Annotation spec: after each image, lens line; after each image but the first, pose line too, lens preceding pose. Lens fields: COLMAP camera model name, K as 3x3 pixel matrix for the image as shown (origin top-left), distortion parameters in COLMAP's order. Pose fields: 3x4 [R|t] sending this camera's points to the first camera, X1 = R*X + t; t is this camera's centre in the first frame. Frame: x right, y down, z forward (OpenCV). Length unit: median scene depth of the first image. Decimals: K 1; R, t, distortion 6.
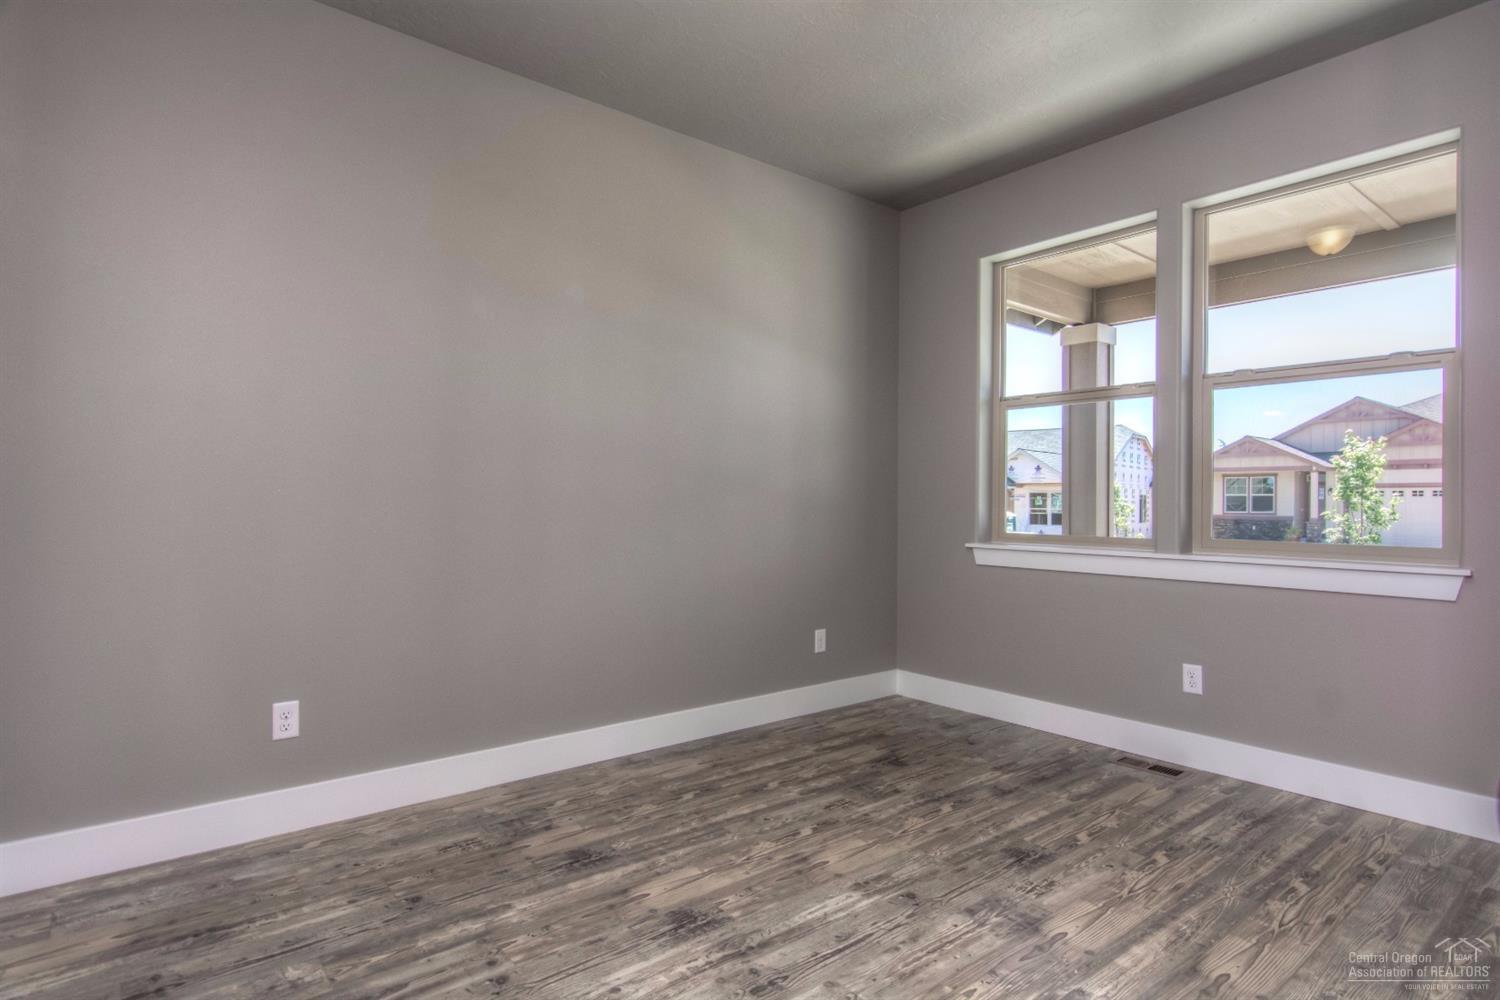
lens RADIAL K [[781.0, 0, 748.7], [0, 781.0, 502.0], [0, 0, 1]] dist [0.002183, 0.000560]
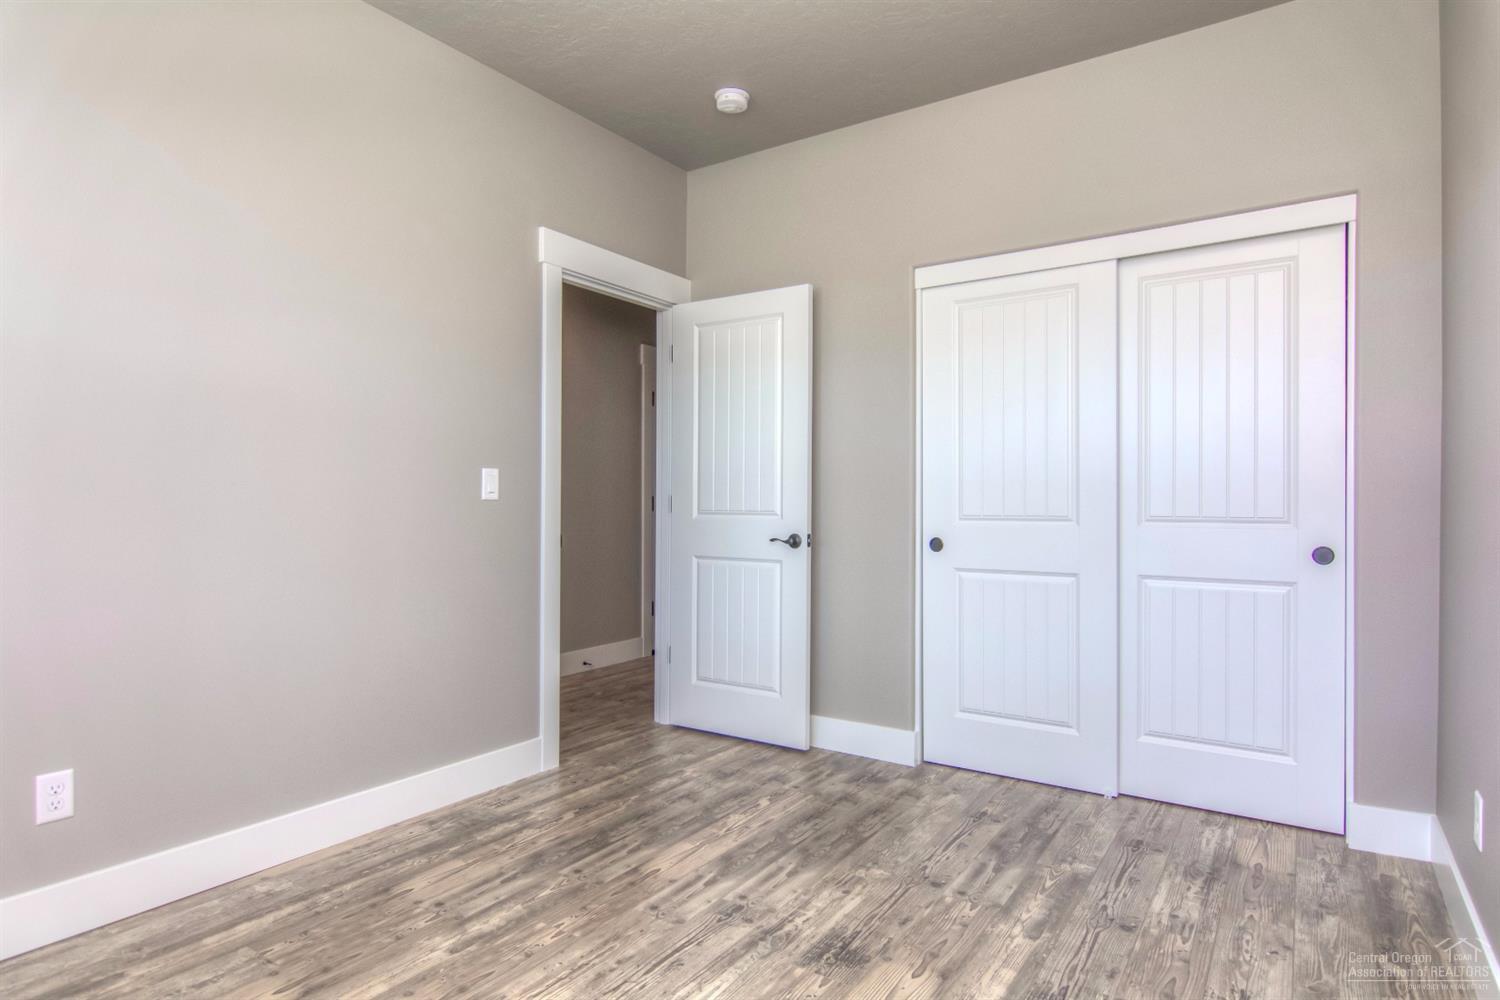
lens RADIAL K [[817.1, 0, 750.7], [0, 817.1, 501.8], [0, 0, 1]] dist [0.000160, 0.000072]
pose [[-0.955877, -0.009192, -0.293622, 0.337162], [-0.007817, 0.999952, -0.005858, 0.003352], [0.293662, -0.003305, -0.955904, 2.021785]]
